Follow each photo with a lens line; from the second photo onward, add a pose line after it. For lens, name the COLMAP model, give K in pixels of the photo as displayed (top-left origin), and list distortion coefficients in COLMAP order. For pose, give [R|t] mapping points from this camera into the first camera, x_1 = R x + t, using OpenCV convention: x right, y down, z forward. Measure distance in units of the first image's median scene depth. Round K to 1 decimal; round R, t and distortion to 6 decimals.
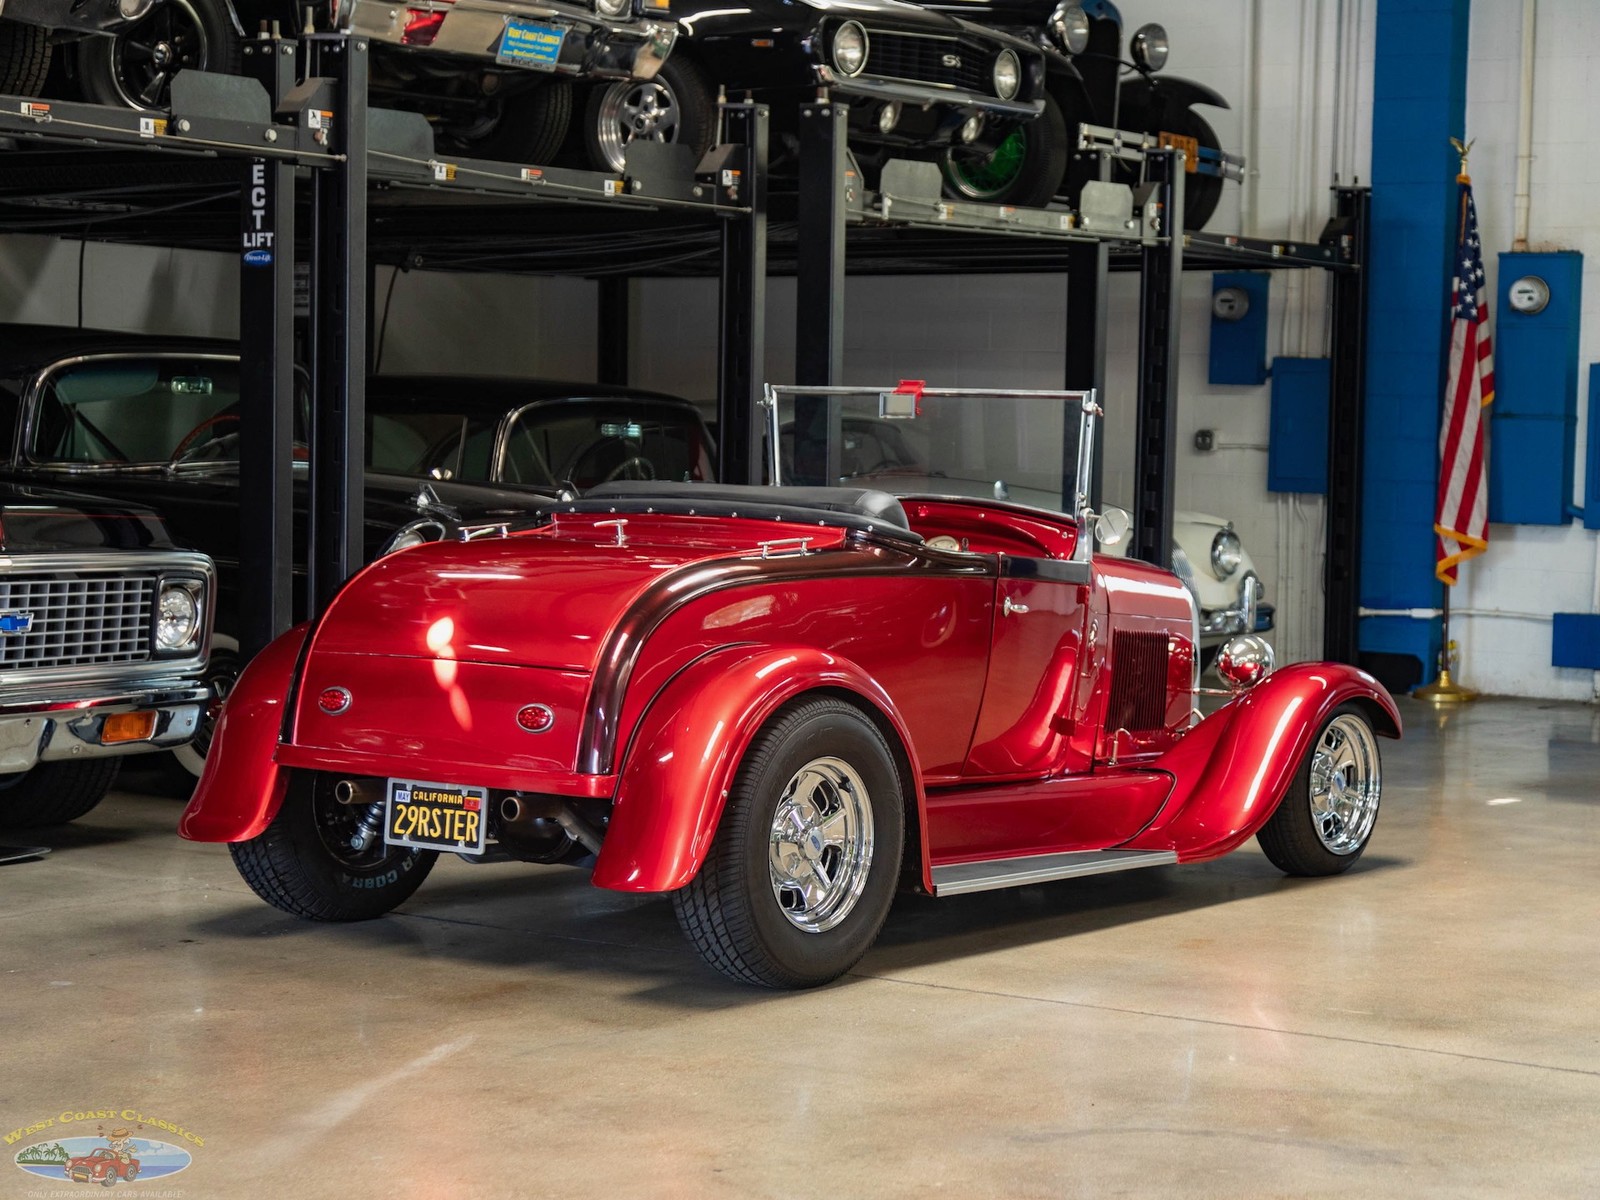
lens RADIAL K [[4179.3, 0, 800.0], [0, 4179.3, 600.0], [0, 0, 1]] dist [0.234485, -0.627431]
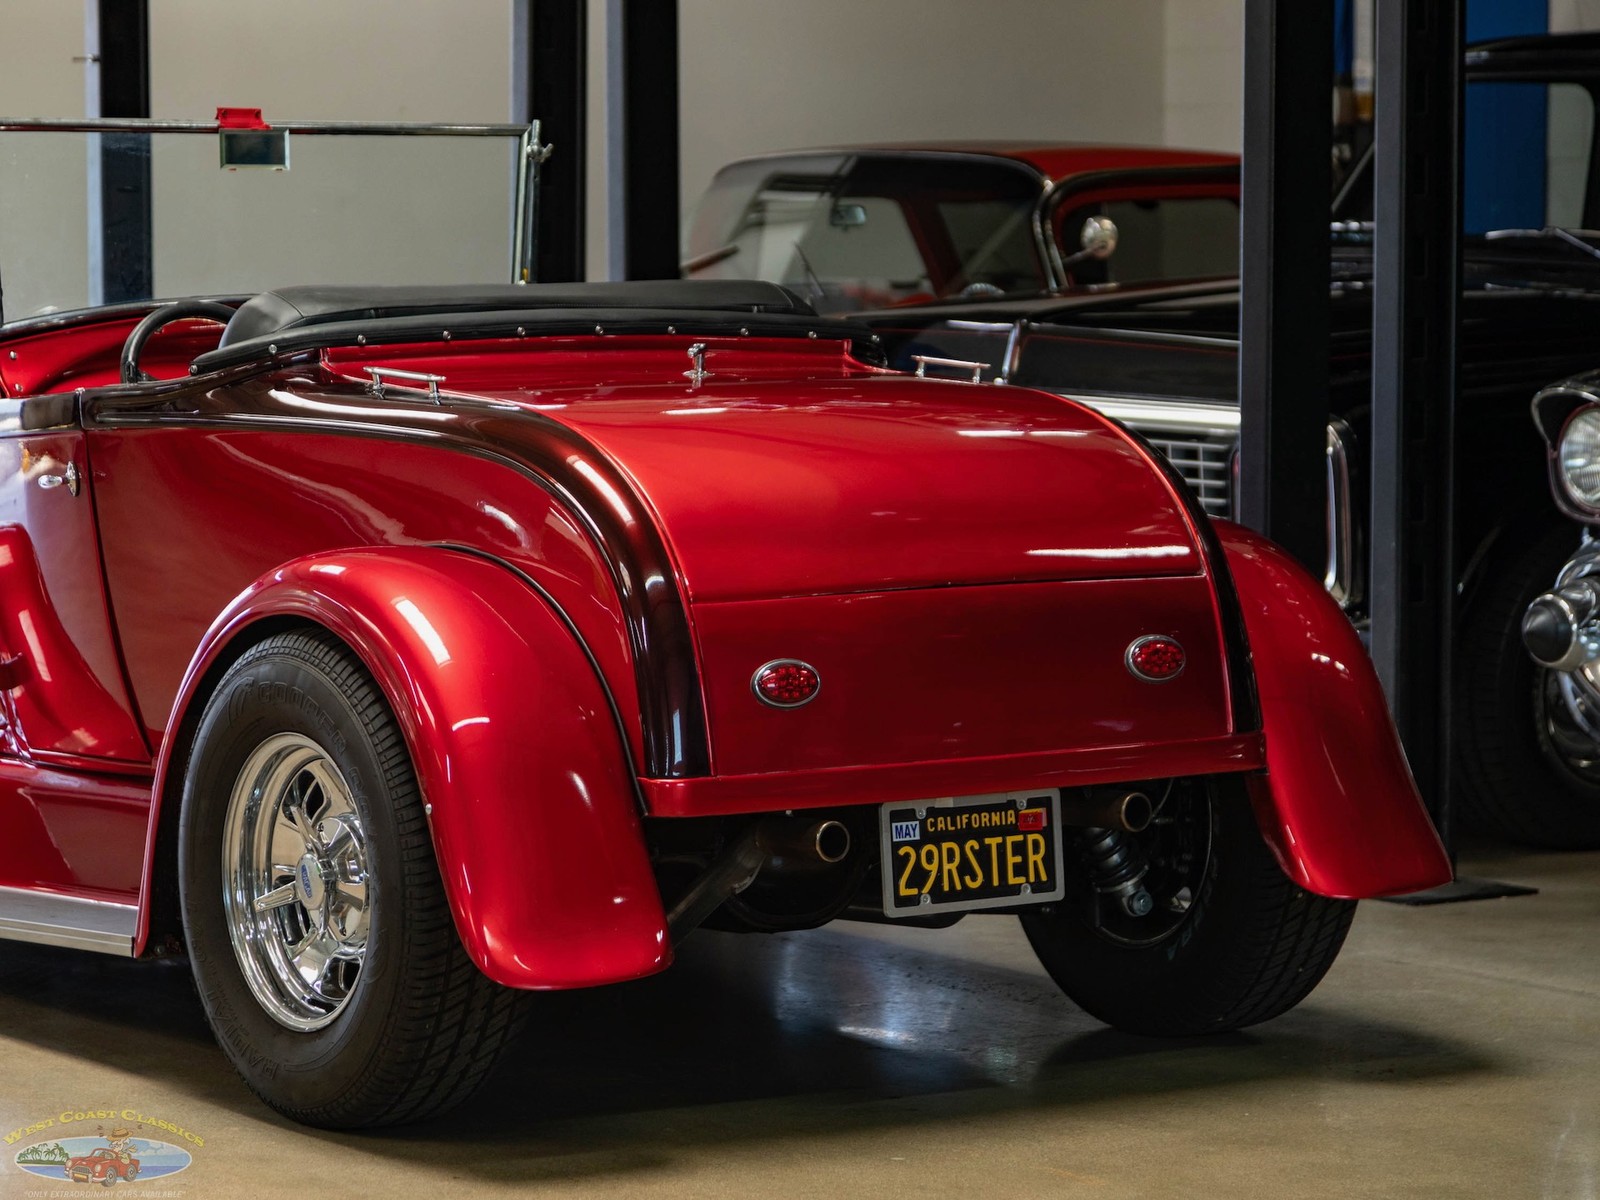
lens RADIAL K [[6136.7, 0, 808.9], [0, 6136.7, 664.8], [0, 0, 1]] dist [0.138429, 1.285729]
pose [[0.290429, -0.107055, 0.950889, -0.906058], [0.069131, 0.993473, 0.090735, -0.053979], [-0.954396, 0.039384, 0.295934, 0.765776]]
